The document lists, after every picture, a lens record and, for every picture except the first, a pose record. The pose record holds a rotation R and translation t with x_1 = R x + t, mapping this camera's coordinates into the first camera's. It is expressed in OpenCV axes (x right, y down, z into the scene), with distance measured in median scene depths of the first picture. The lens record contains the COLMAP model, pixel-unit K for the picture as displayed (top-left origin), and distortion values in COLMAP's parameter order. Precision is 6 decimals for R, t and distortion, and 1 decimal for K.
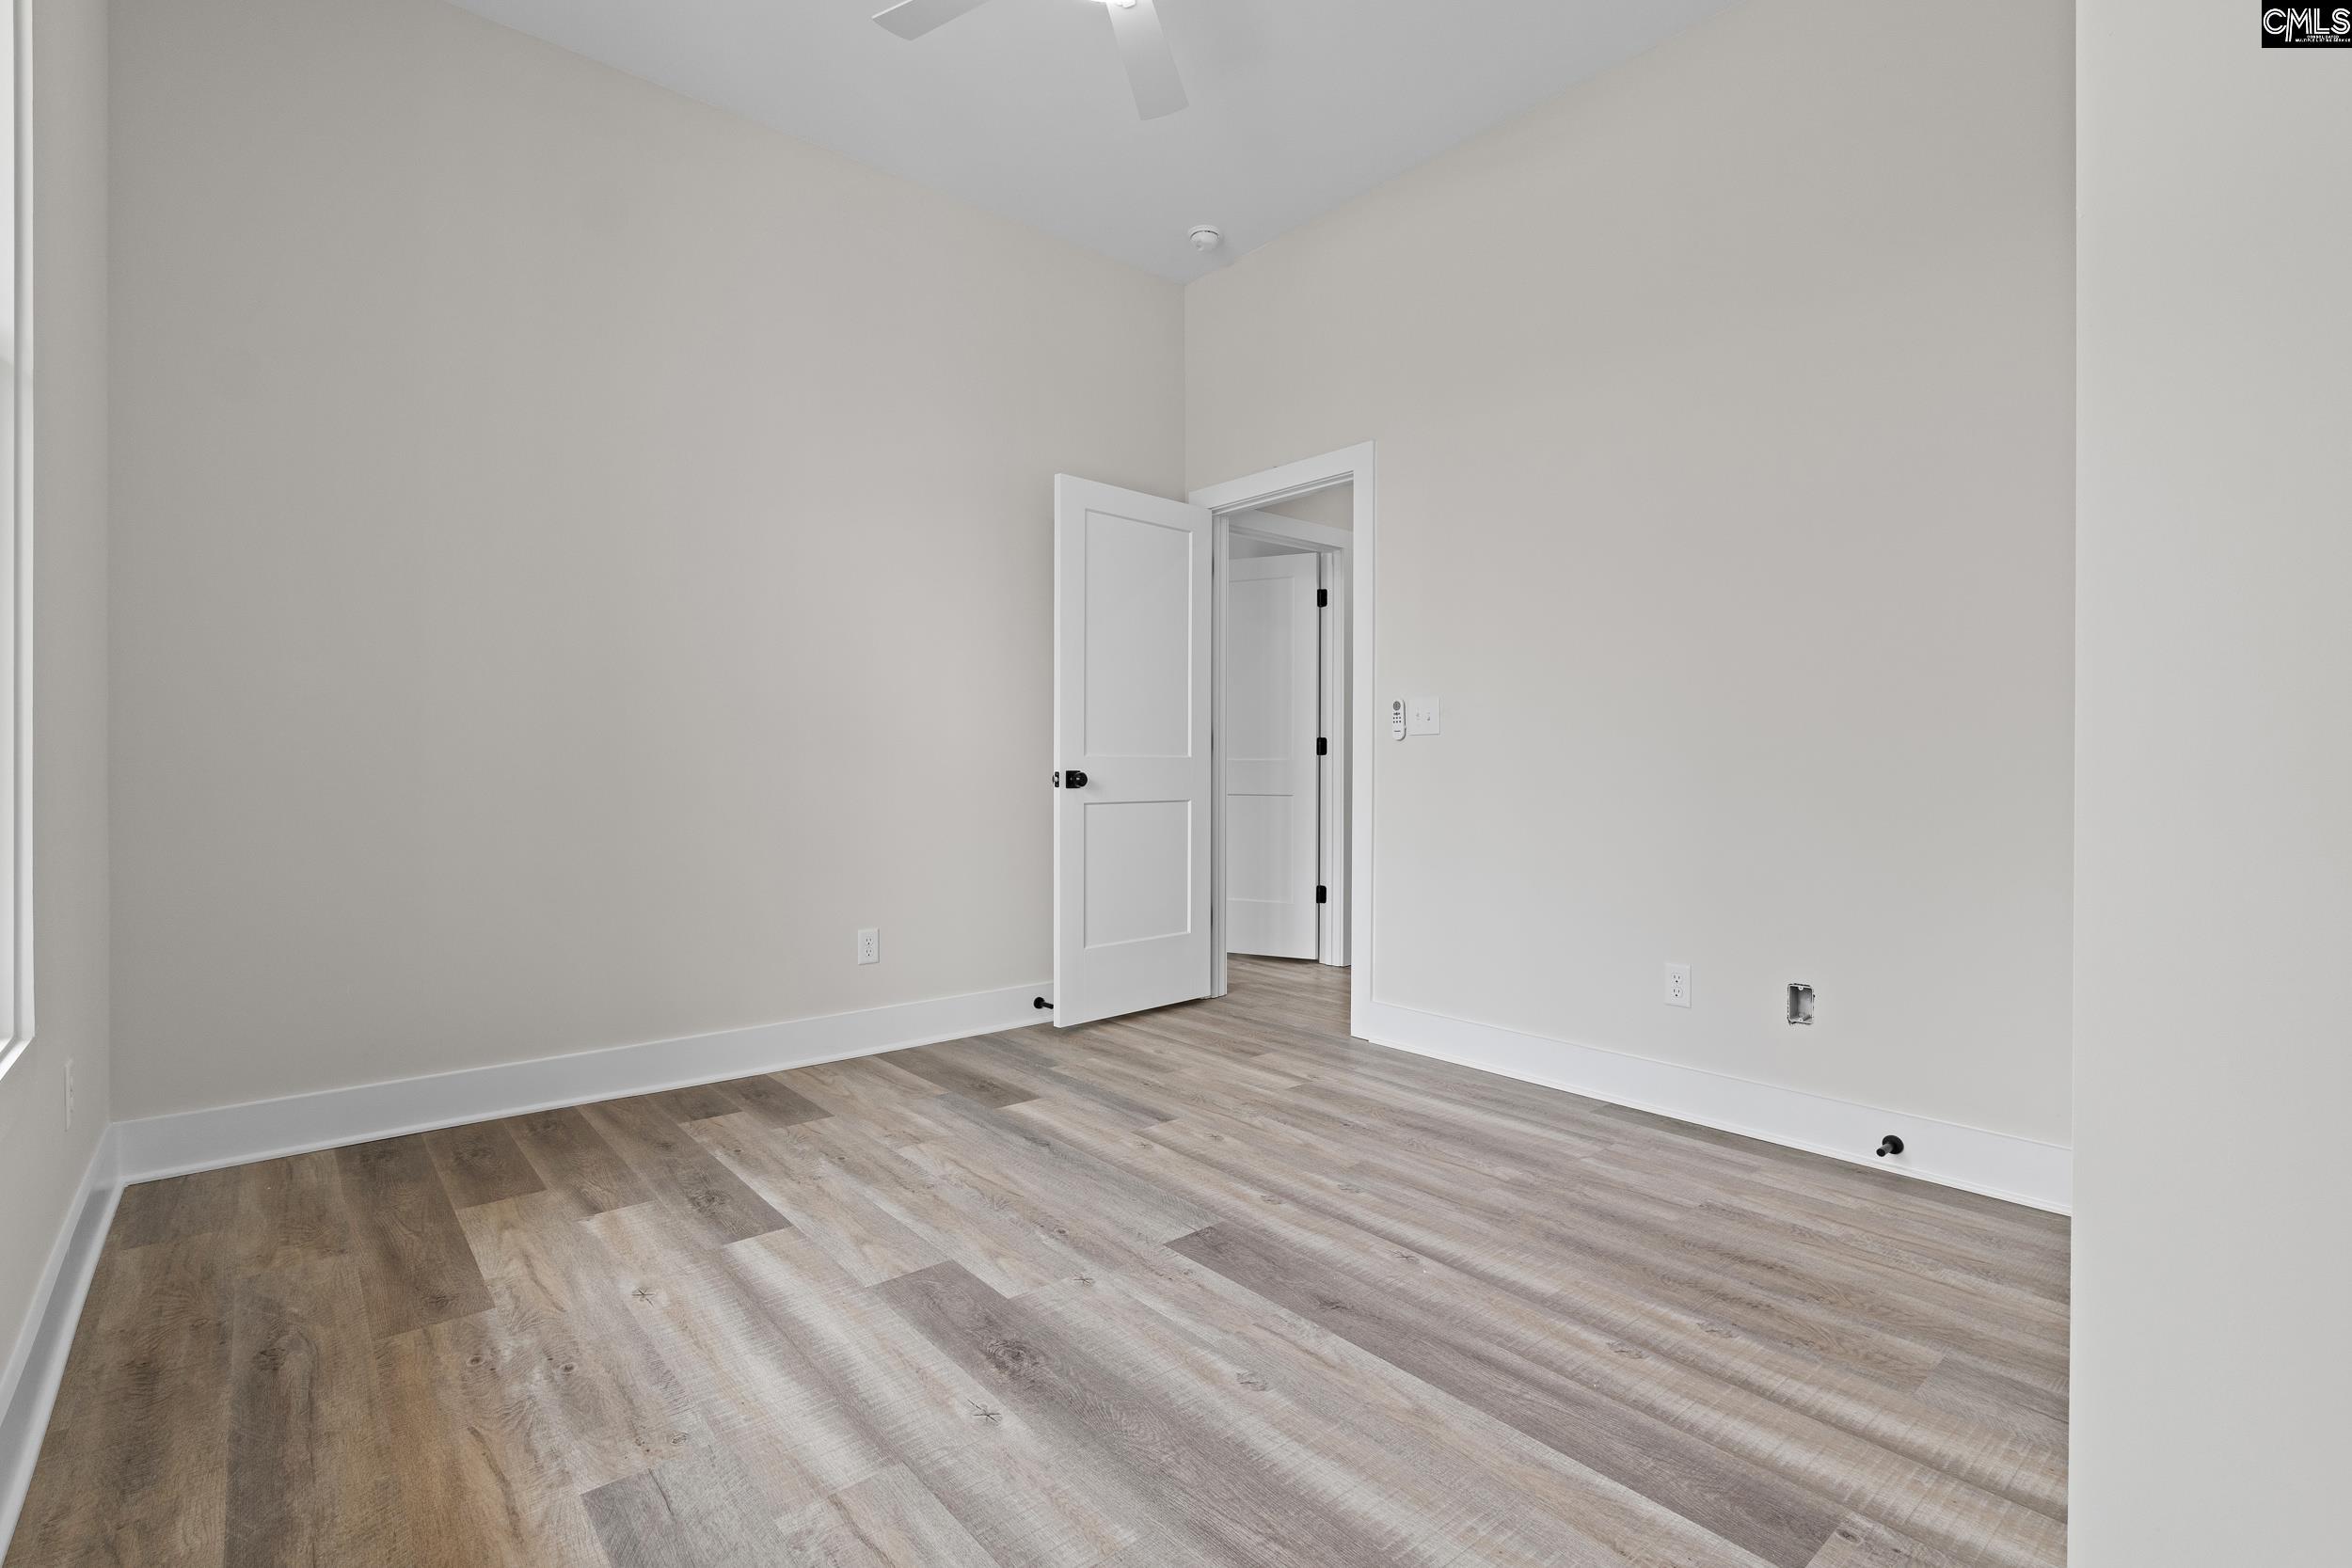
lens RADIAL K [[1089.1, 0, 1180.7], [0, 1089.1, 764.0], [0, 0, 1]] dist [-0.006296, 0.000396]
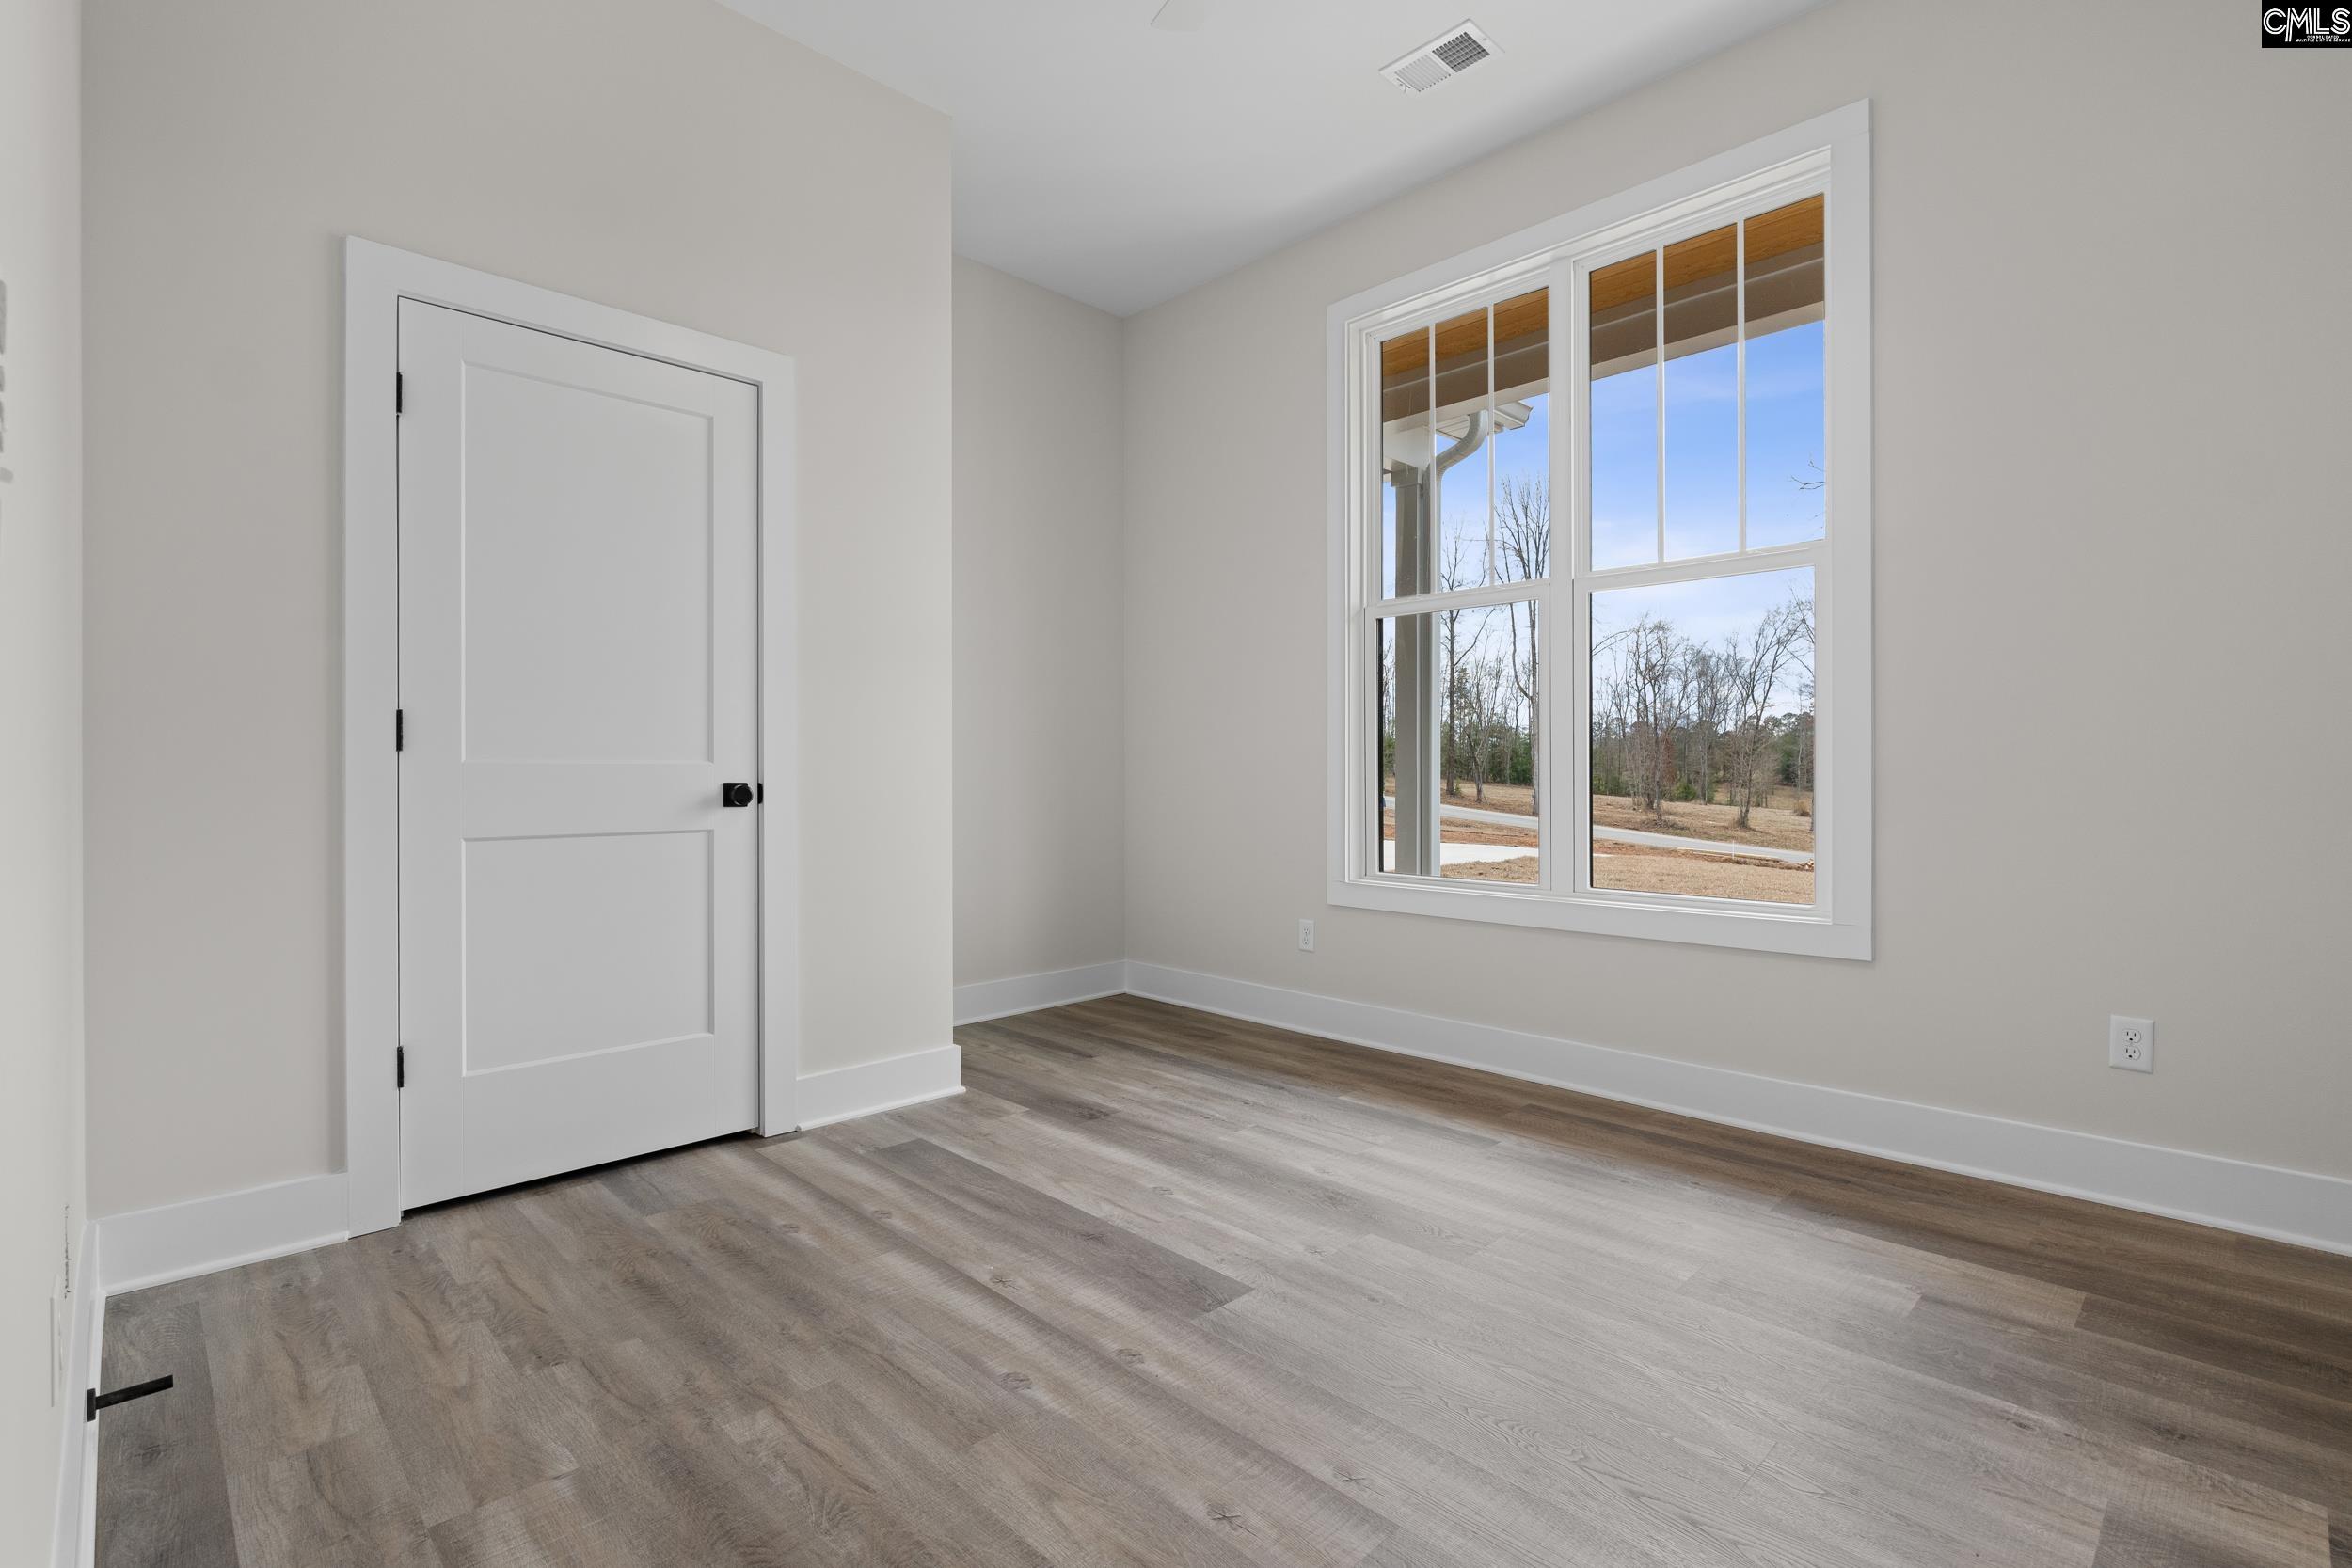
lens RADIAL K [[1089.1, 0, 1180.7], [0, 1089.1, 764.0], [0, 0, 1]] dist [-0.006296, 0.000396]
pose [[-0.997730, -0.000210, -0.067339, 0.118251], [0.000547, 0.999937, -0.011223, 0.002726], [0.067337, -0.011234, -0.997667, 2.080420]]
